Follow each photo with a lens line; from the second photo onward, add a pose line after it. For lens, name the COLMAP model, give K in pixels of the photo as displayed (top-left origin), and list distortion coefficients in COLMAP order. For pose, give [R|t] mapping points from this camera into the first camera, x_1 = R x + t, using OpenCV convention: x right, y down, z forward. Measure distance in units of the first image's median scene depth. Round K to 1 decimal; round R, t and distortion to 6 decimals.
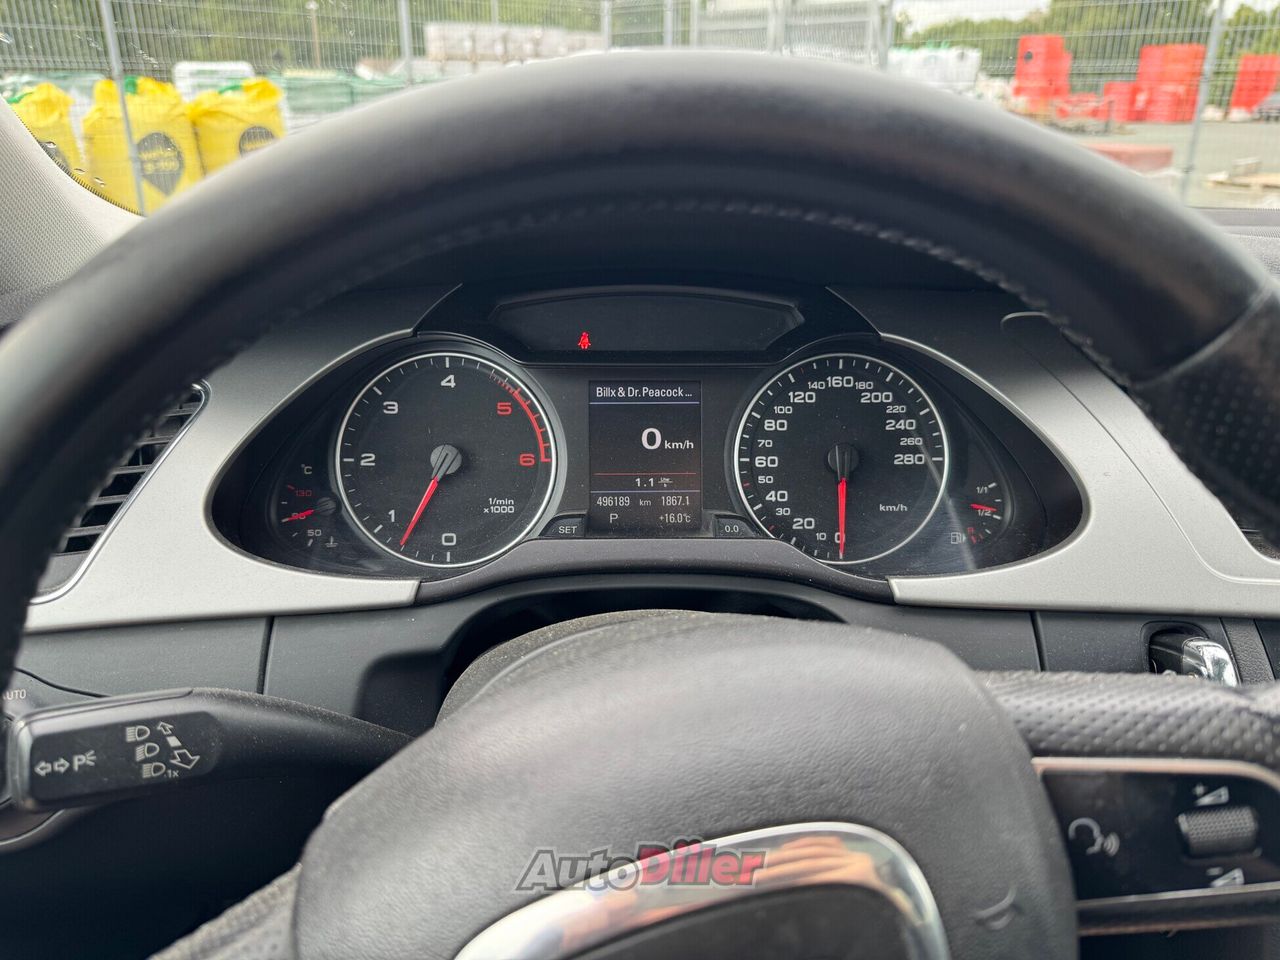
lens RADIAL K [[895.5, 0, 640.0], [0, 895.5, 480.0], [0, 0, 1]] dist [0.034842, -0.047319]
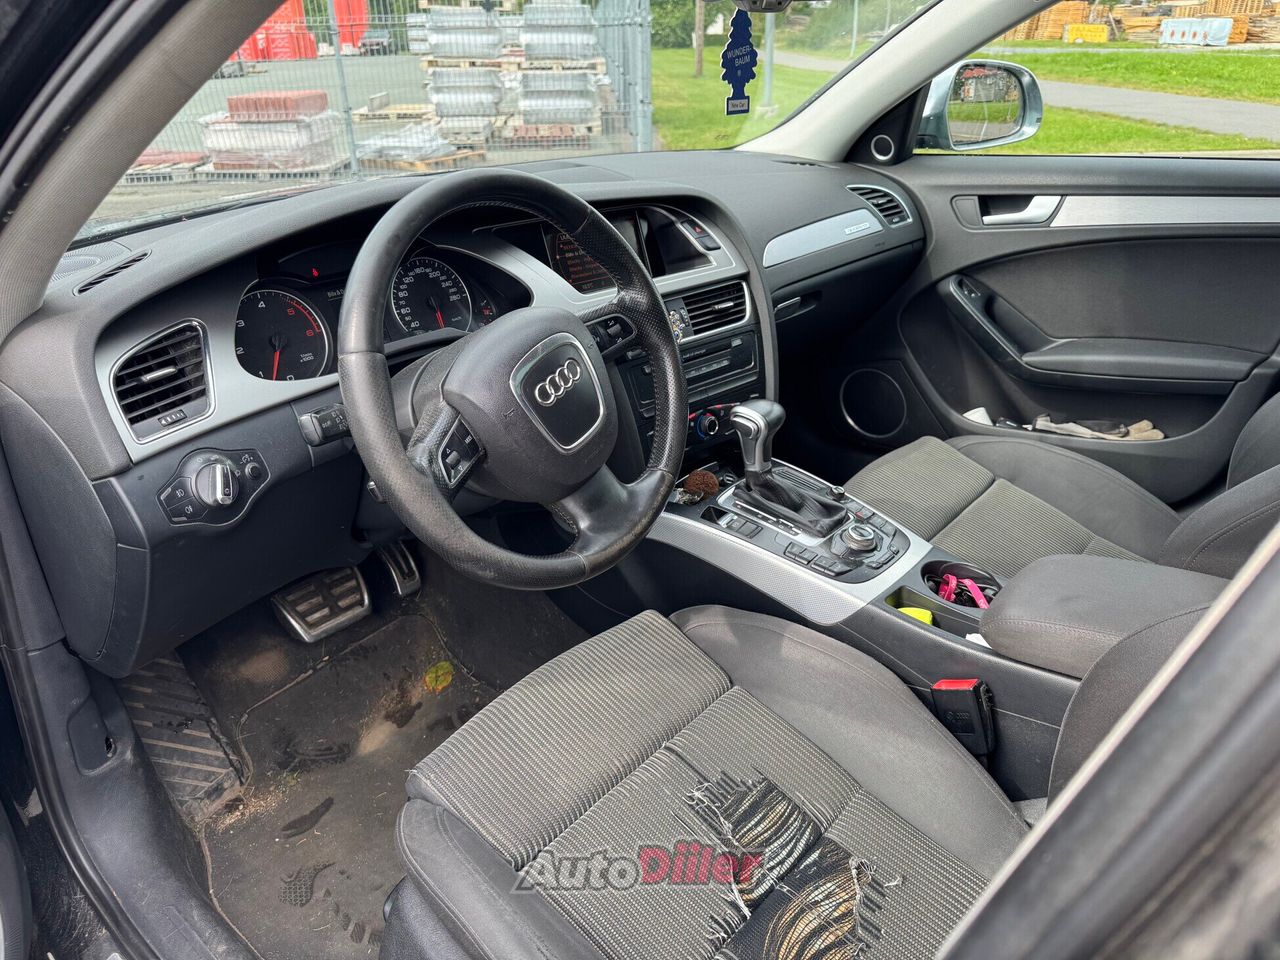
lens RADIAL K [[941.3, 0, 640.0], [0, 941.3, 480.0], [0, 0, 1]] dist [-0.009165, -0.004565]
pose [[0.669361, -0.326255, 0.667468, -1.172451], [0.294686, 0.941314, 0.164588, 0.163854], [-0.681995, 0.086525, 0.726221, -1.070967]]
